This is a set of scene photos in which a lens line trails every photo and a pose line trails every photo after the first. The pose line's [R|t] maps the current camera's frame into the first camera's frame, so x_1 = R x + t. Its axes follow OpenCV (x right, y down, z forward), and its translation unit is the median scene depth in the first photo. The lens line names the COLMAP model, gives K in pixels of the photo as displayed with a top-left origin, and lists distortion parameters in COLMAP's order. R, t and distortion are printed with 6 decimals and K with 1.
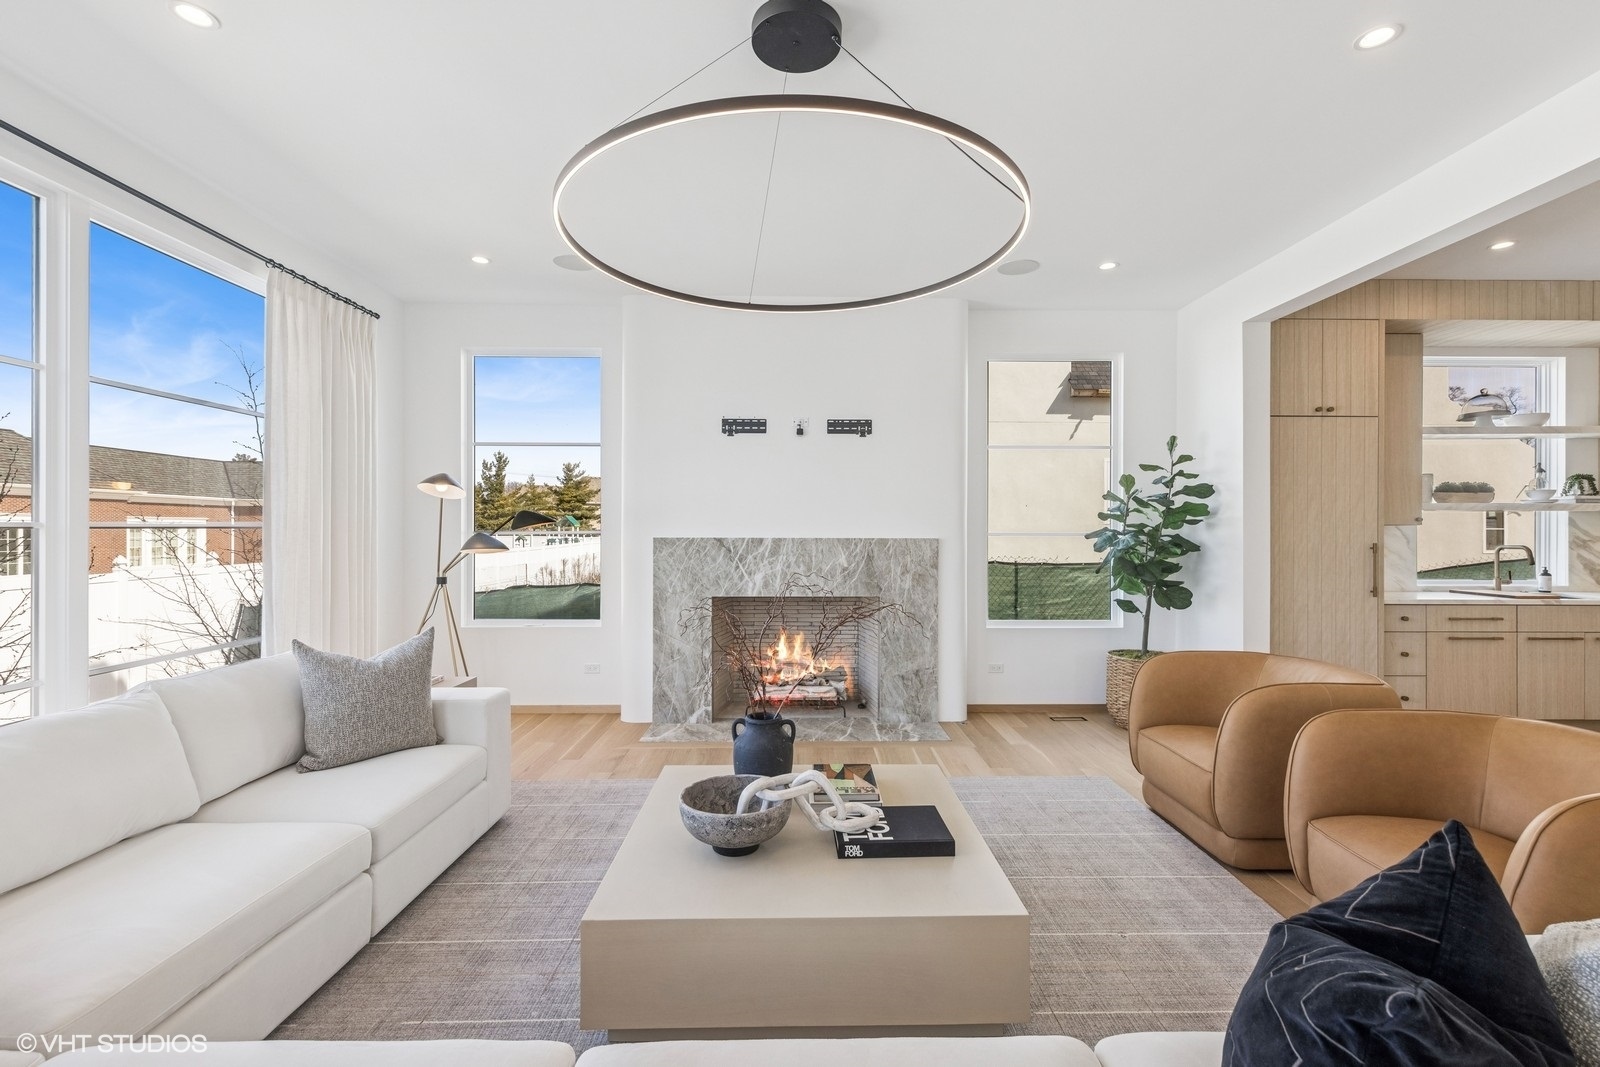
lens RADIAL K [[706.6, 0, 803.0], [0, 706.6, 525.3], [0, 0, 1]] dist [-0.000310, -0.000175]
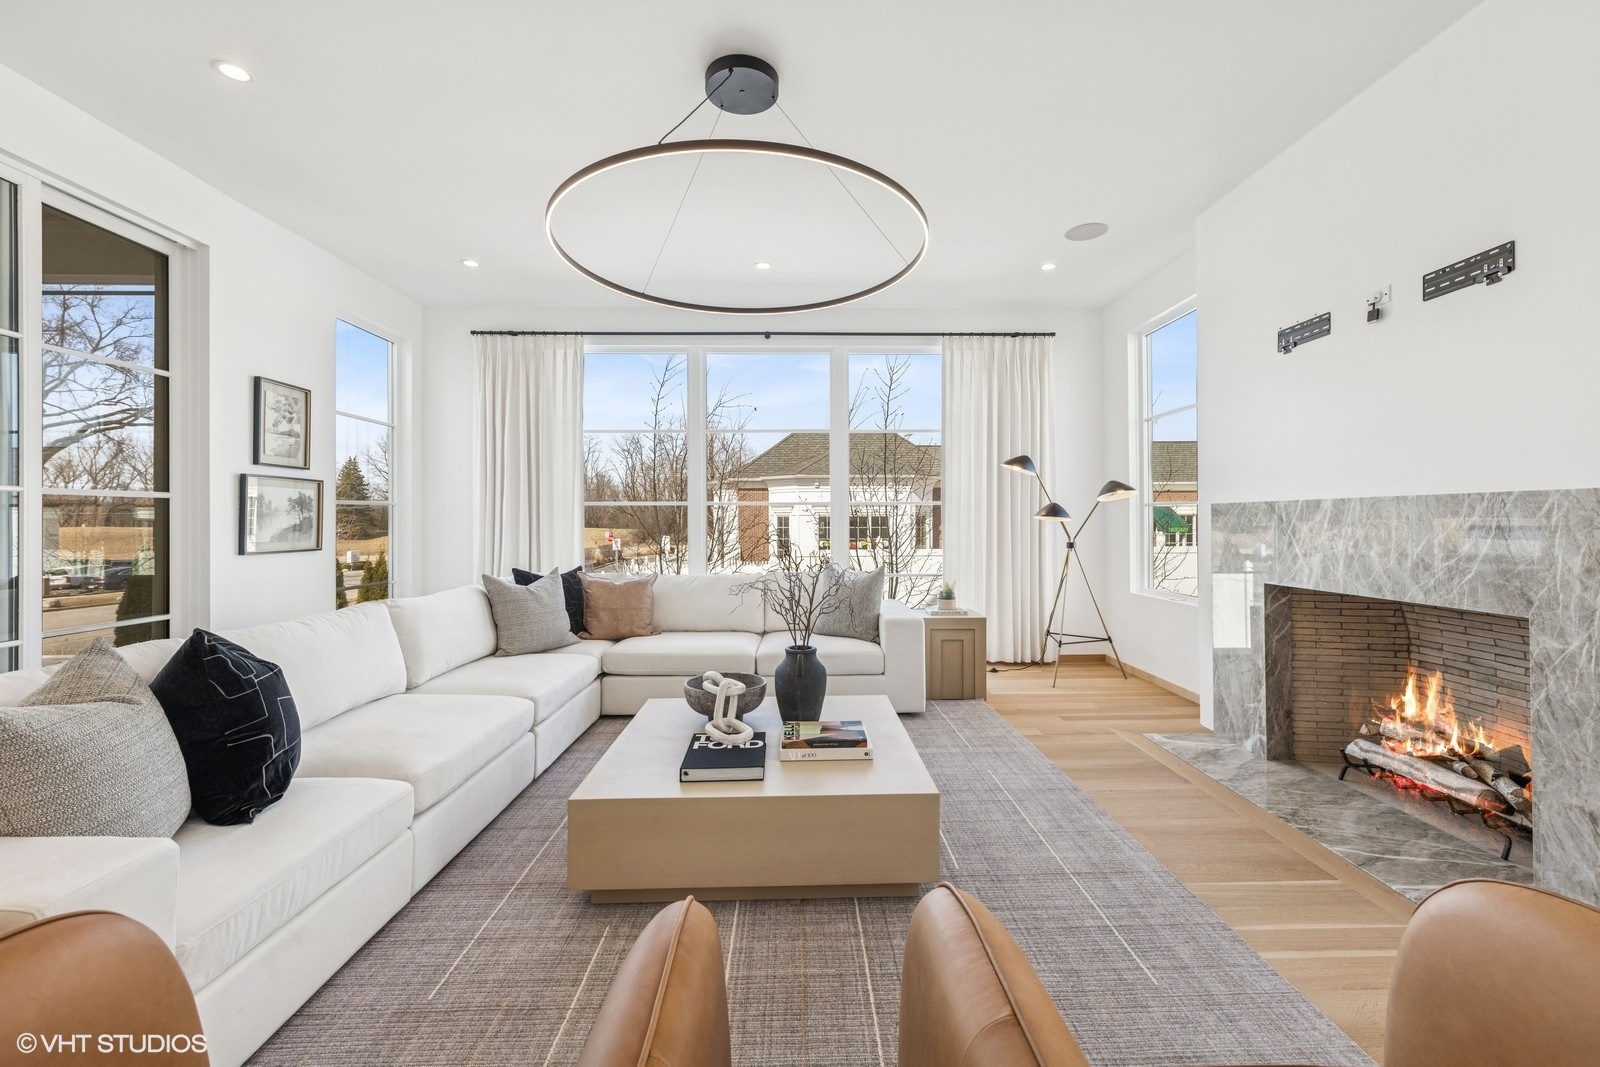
lens RADIAL K [[657.0, 0, 805.4], [0, 657.0, 511.6], [0, 0, 1]] dist [0.017832, -0.000308]
pose [[-0.000928, -0.016632, -0.999861, 0.546815], [0.012142, 0.999788, -0.016642, 0.033405], [0.999926, -0.012156, -0.000726, 0.533713]]
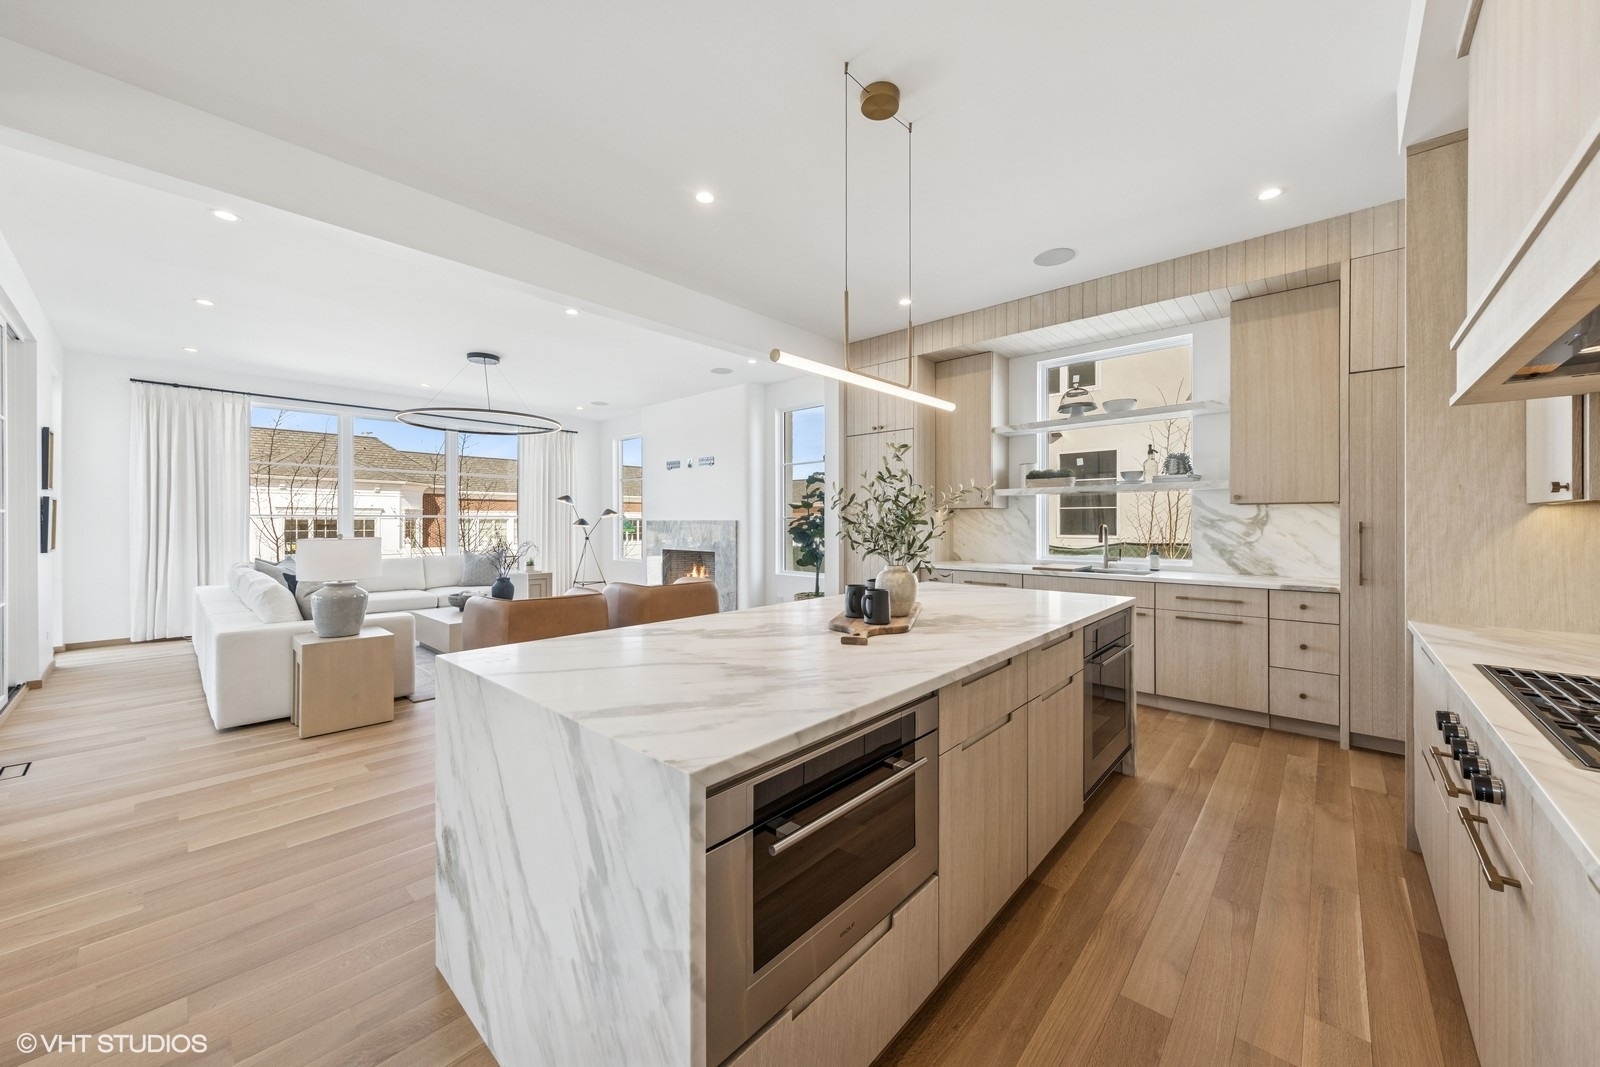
lens RADIAL K [[583.0, 0, 821.7], [0, 583.0, 522.0], [0, 0, 1]] dist [0.003736, -0.000428]
pose [[0.742700, -0.003112, -0.669617, 1.353602], [0.007804, 0.999962, 0.004008, 0.018422], [0.669578, -0.008203, 0.742696, 0.049577]]
